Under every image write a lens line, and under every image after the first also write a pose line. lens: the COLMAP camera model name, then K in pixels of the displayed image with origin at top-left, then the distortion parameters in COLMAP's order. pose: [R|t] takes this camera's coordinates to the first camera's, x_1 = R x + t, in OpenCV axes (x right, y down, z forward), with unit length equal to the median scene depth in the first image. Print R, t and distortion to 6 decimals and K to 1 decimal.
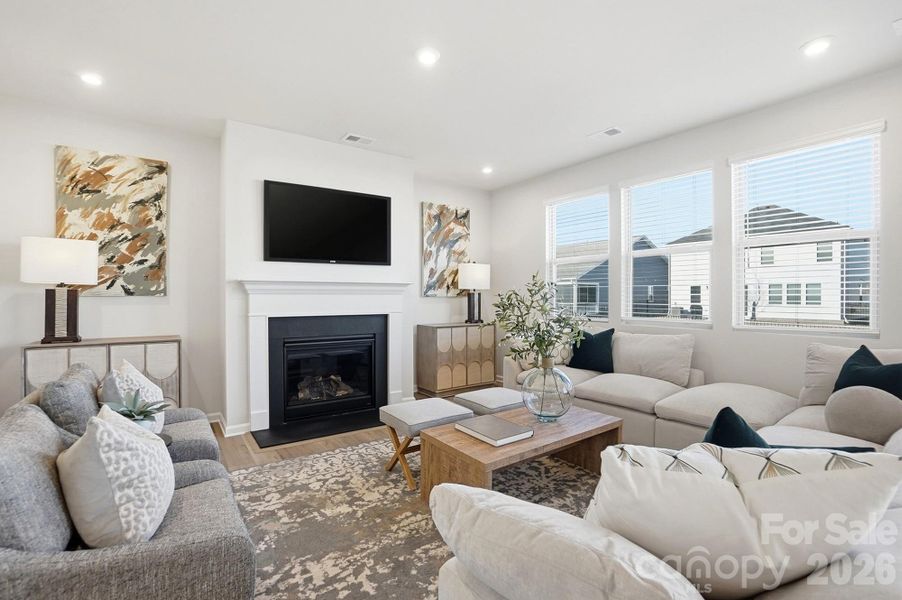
lens RADIAL K [[400.1, 0, 447.1], [0, 400.1, 303.1], [0, 0, 1]] dist [-0.063856, 0.021987]
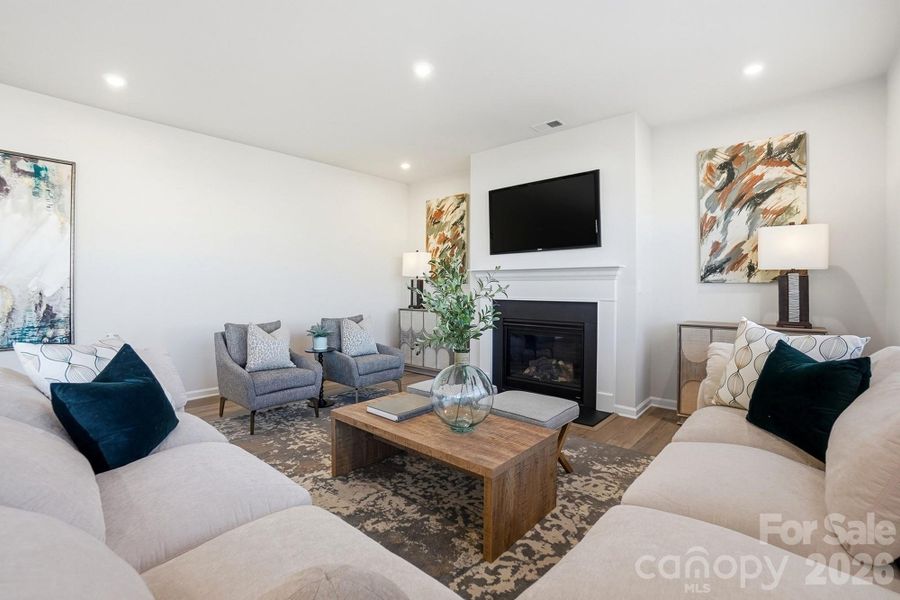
lens RADIAL K [[406.7, 0, 446.2], [0, 406.7, 294.0], [0, 0, 1]] dist [-0.065321, 0.023843]
pose [[0.228144, 0.016343, -0.973490, 0.792837], [-0.018502, 0.999751, 0.012448, 0.004768], [0.973452, 0.015172, 0.228390, 0.584833]]
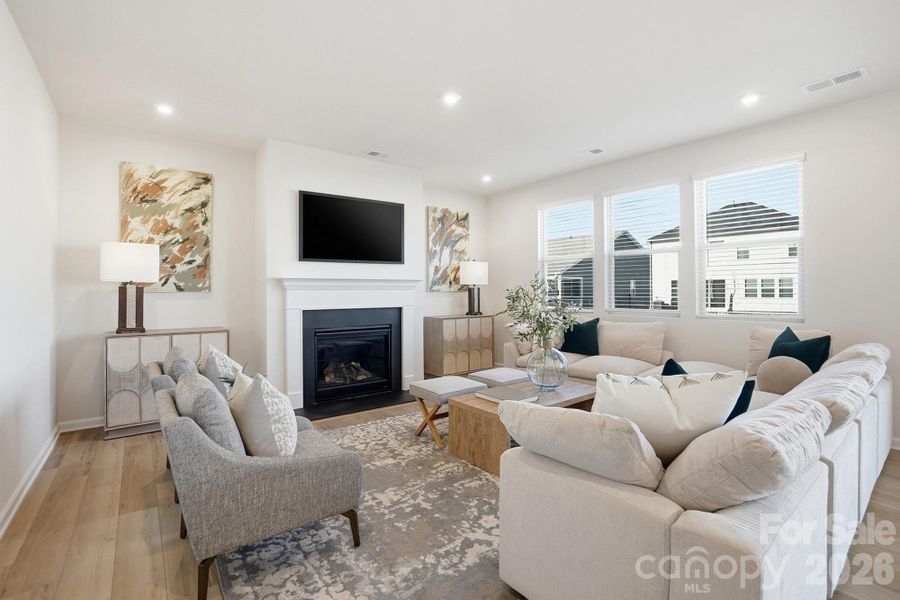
lens RADIAL K [[406.7, 0, 446.2], [0, 406.7, 294.0], [0, 0, 1]] dist [-0.065321, 0.023843]
pose [[0.999153, -0.005399, 0.040805, -0.086045], [0.005794, 0.999937, -0.009567, 0.002652], [-0.040751, 0.009795, 0.999121, -0.191696]]
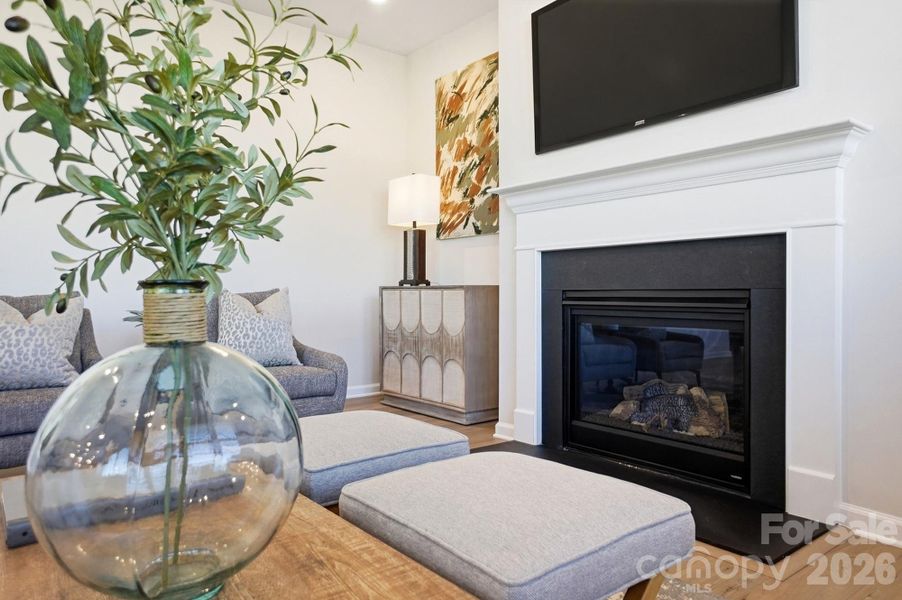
lens RADIAL K [[608.7, 0, 451.0], [0, 608.7, 300.0], [0, 0, 1]] dist [0.023356, 0.001418]
pose [[0.062112, 0.009923, -0.998020, 0.439176], [-0.013392, 0.999869, 0.009108, 0.103787], [0.997979, 0.012799, 0.062237, 0.846160]]
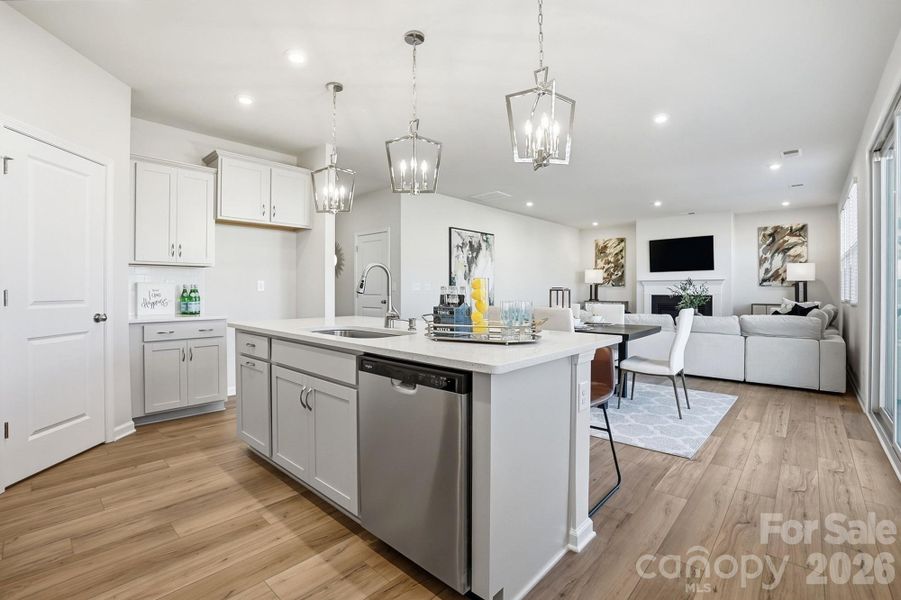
lens RADIAL K [[407.2, 0, 446.7], [0, 407.2, 294.0], [0, 0, 1]] dist [-0.065321, 0.023843]
pose [[0.210402, 0.010179, -0.977562, 1.823811], [-0.014498, 0.999868, 0.007291, 0.032006], [0.977507, 0.012638, 0.210522, -0.834241]]
